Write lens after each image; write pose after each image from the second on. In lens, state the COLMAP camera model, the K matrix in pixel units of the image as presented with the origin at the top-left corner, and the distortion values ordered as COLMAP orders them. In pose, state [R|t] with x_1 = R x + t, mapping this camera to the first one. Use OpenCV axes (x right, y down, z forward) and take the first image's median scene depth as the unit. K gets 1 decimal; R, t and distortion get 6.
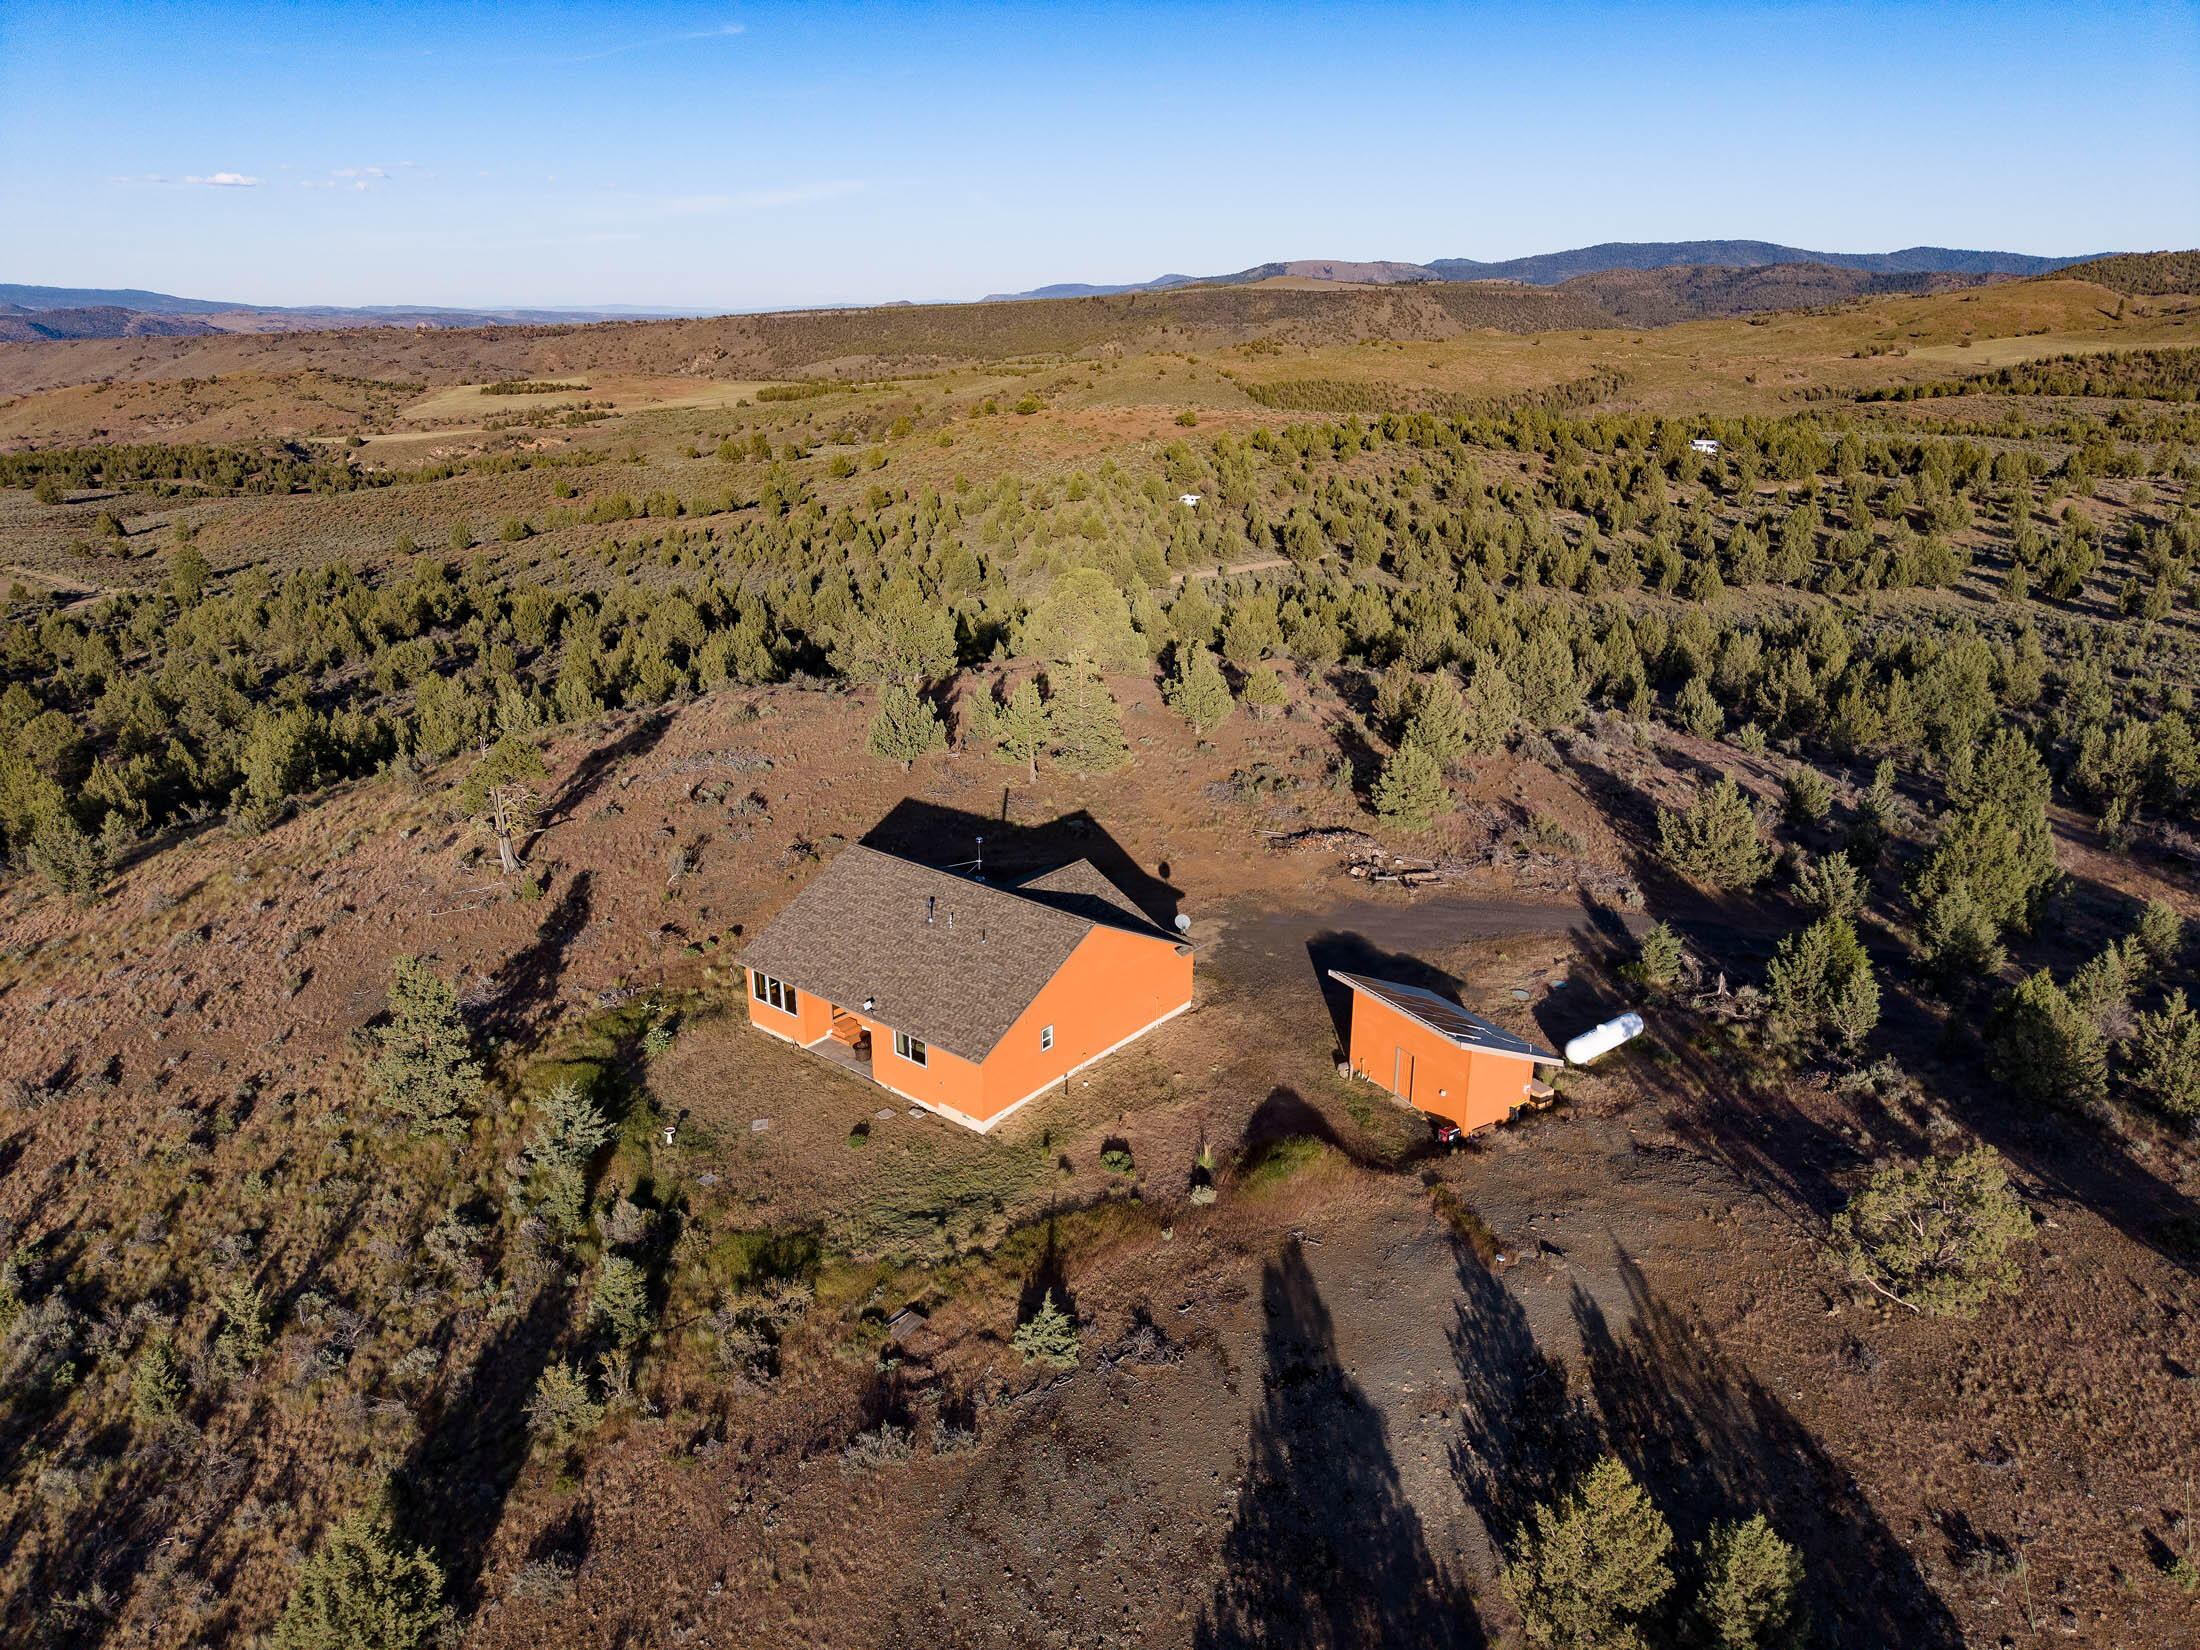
lens RADIAL K [[1474.9, 0, 1097.6], [0, 1474.9, 827.3], [0, 0, 1]] dist [0.051753, -0.058788]
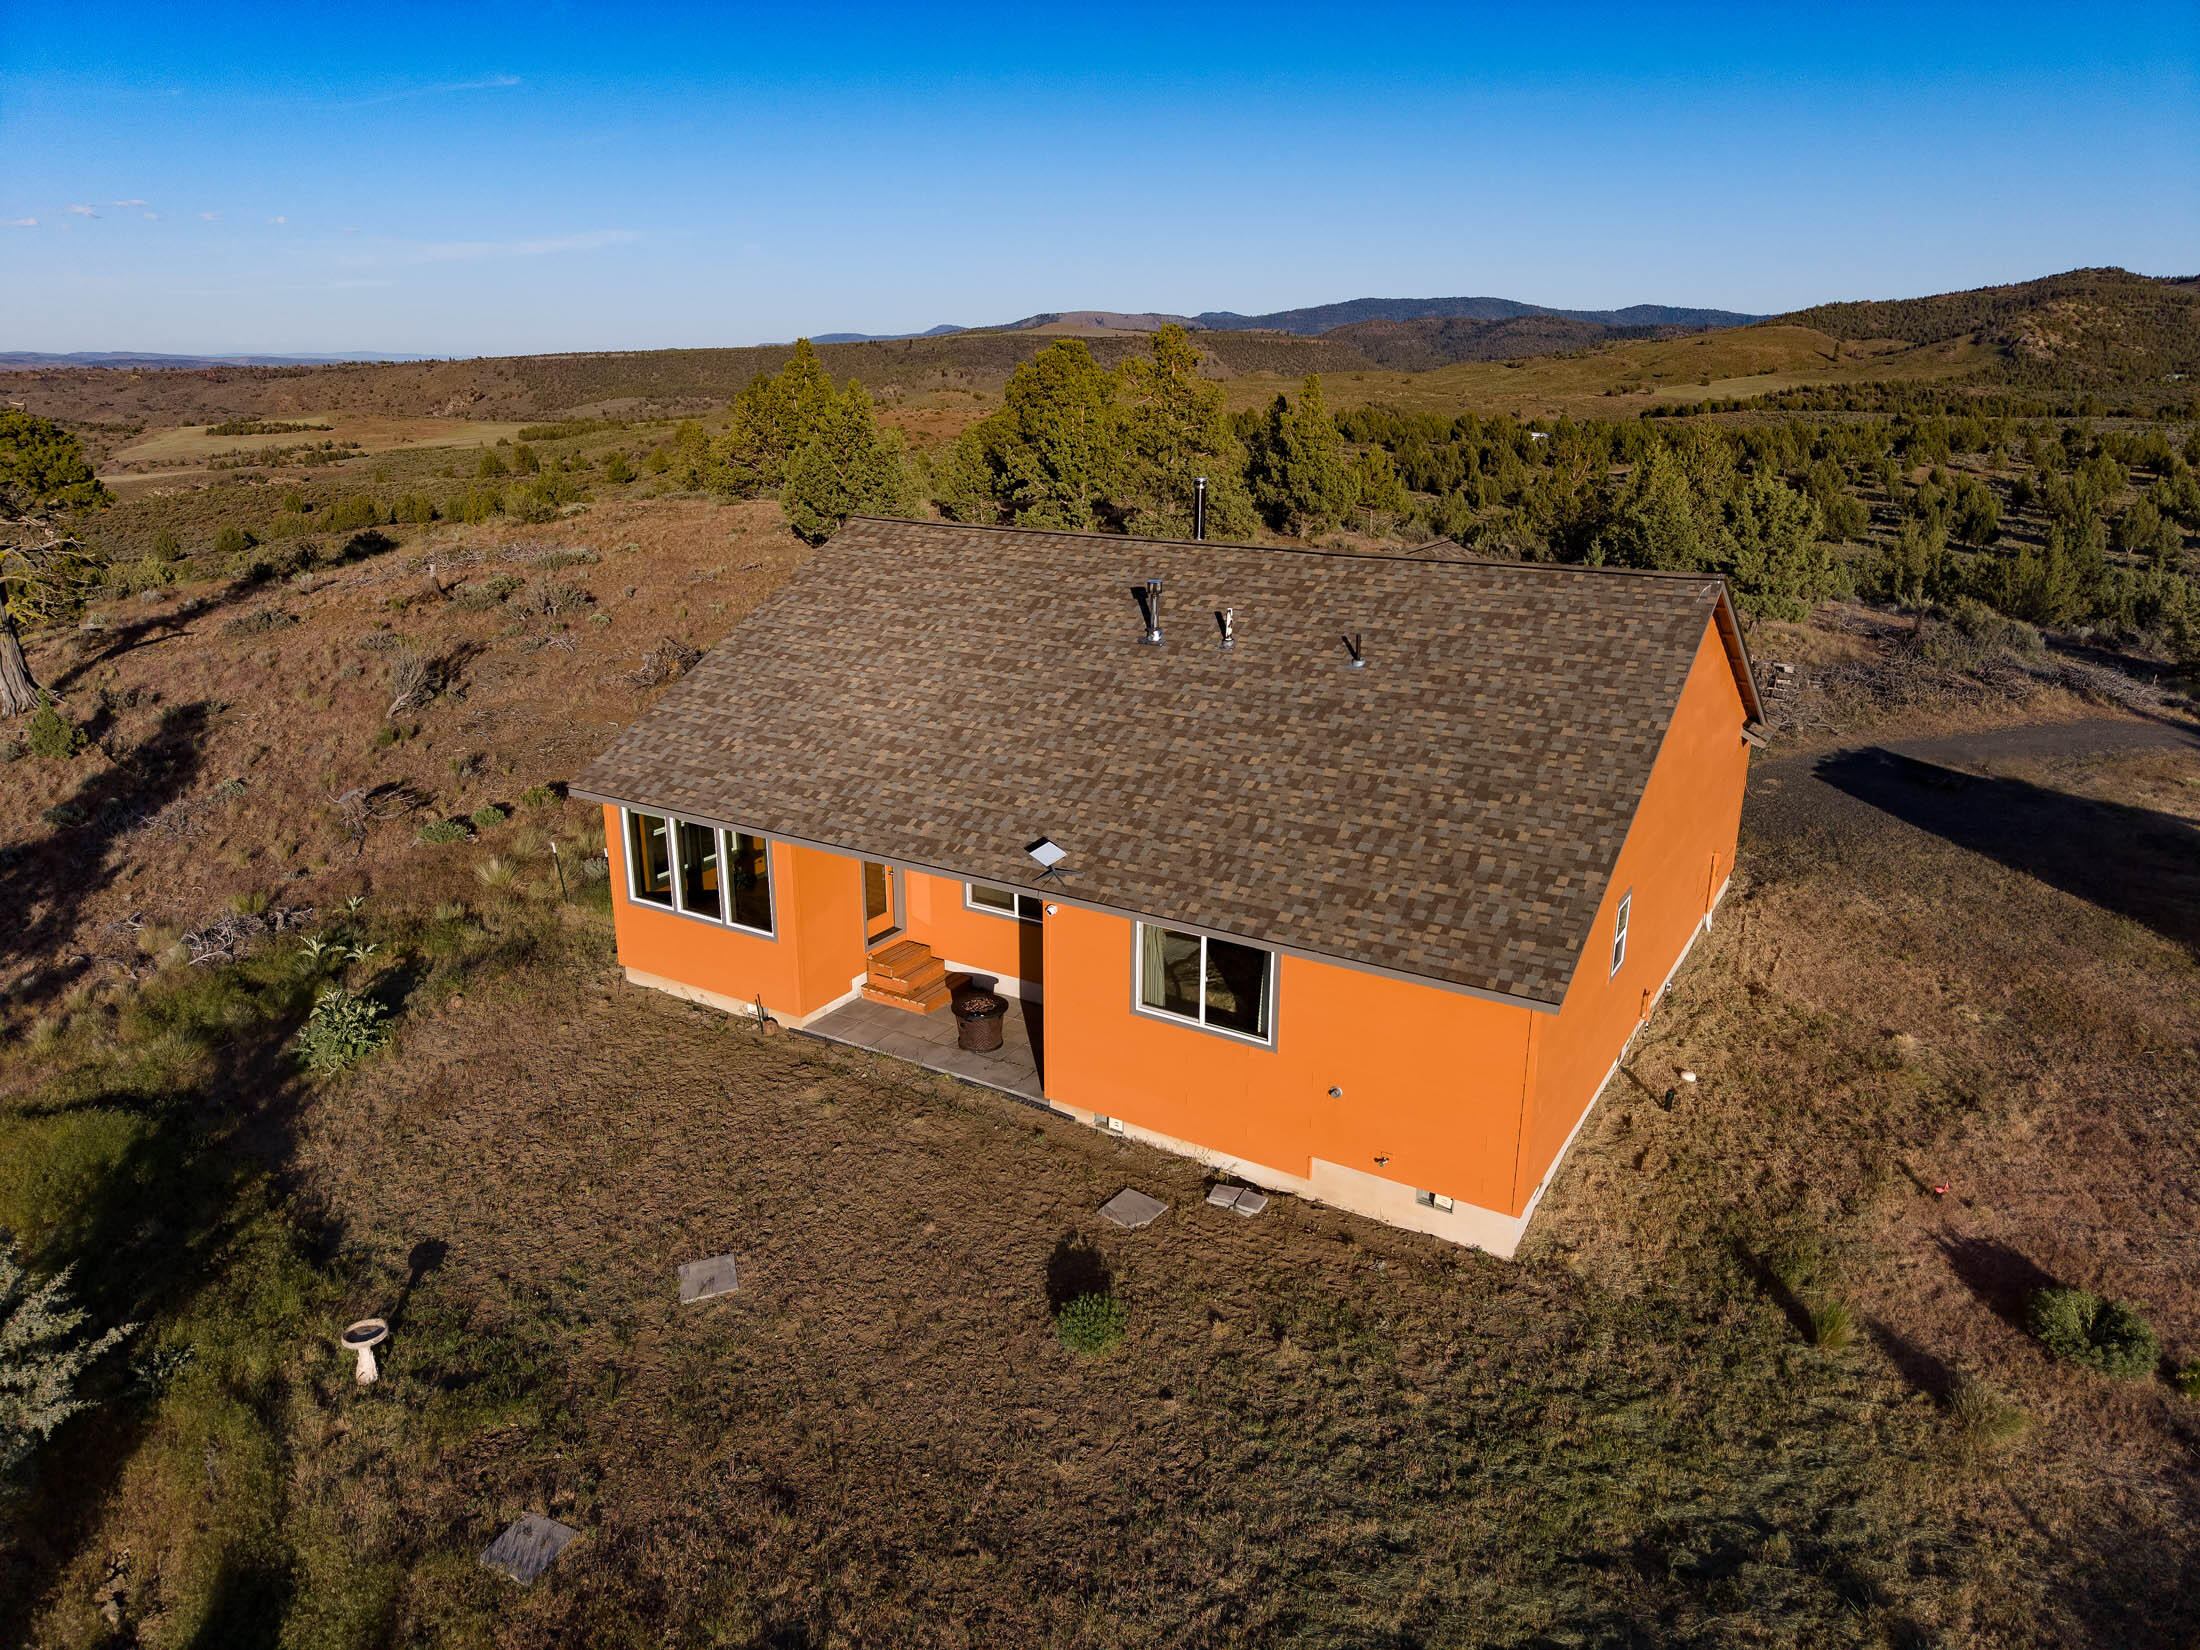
lens RADIAL K [[1484.1, 0, 1098.2], [0, 1484.1, 822.3], [0, 0, 1]] dist [0.007176, -0.000738]
pose [[0.989439, -0.038736, 0.139682, -0.147219], [0.043671, 0.998519, -0.032439, 0.097597], [-0.138218, 0.038197, 0.989665, 0.546026]]
